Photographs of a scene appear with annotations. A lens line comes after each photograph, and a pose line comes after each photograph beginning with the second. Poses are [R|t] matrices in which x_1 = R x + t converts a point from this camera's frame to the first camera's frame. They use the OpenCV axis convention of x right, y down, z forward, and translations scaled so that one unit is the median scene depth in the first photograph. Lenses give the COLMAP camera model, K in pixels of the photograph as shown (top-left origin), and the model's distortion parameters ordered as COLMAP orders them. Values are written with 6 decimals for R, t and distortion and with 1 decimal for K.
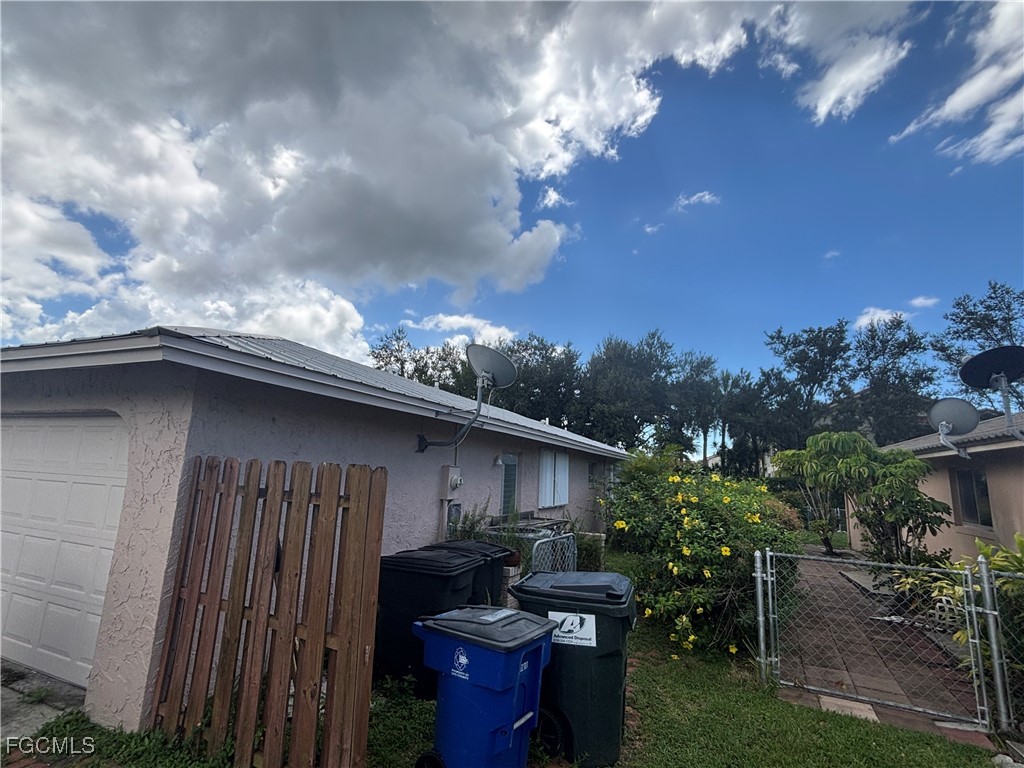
lens RADIAL K [[492.6, 0, 512.6], [0, 492.6, 387.6], [0, 0, 1]] dist [-0.002391, 0.007547]
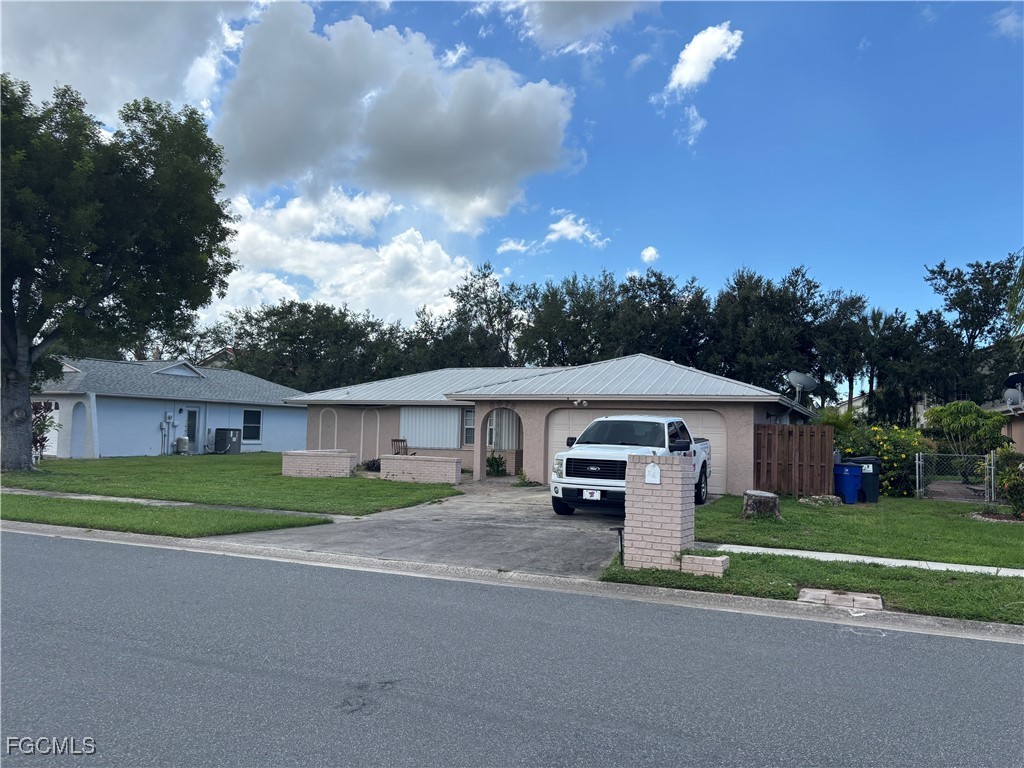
lens RADIAL K [[768.1, 0, 514.8], [0, 768.1, 404.5], [0, 0, 1]] dist [0.046926, -0.043520]
pose [[0.999770, -0.020069, -0.007614, -0.225797], [0.020924, 0.990318, 0.137234, -0.076325], [0.004786, -0.137362, 0.990509, -0.430732]]
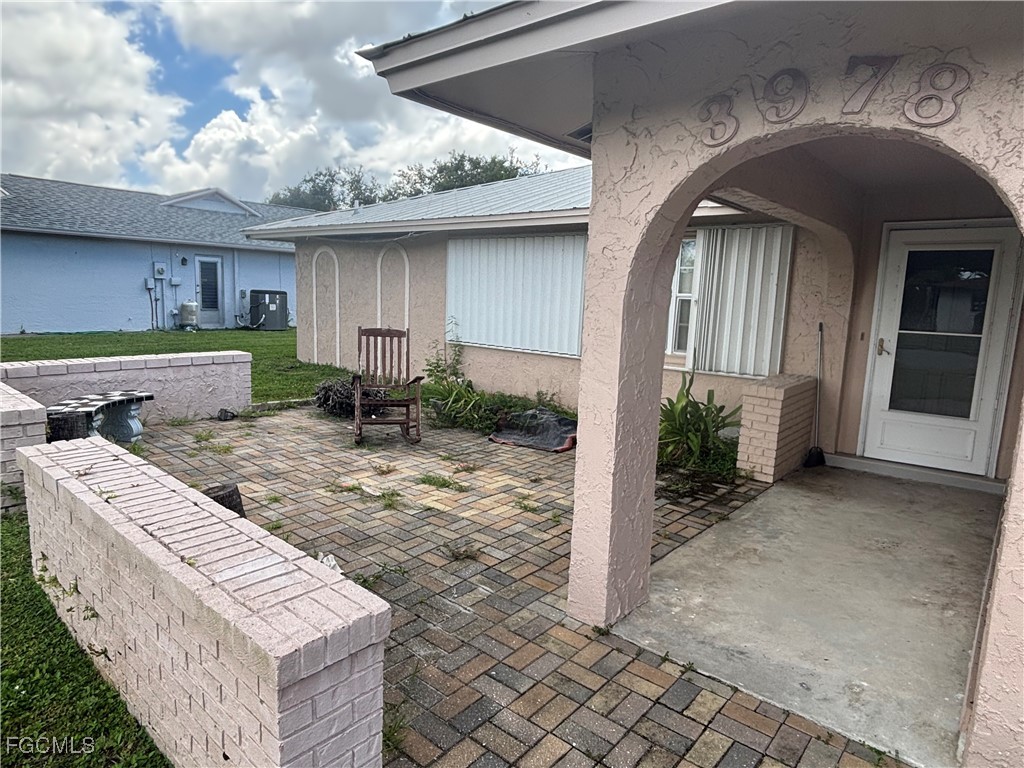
lens RADIAL K [[611.3, 0, 510.8], [0, 611.3, 387.2], [0, 0, 1]] dist [0.001865, 0.000133]
pose [[0.956709, 0.039100, -0.288406, -0.250379], [0.052652, 0.951333, 0.303633, 0.013723], [0.286243, -0.305673, 0.908091, 0.105773]]
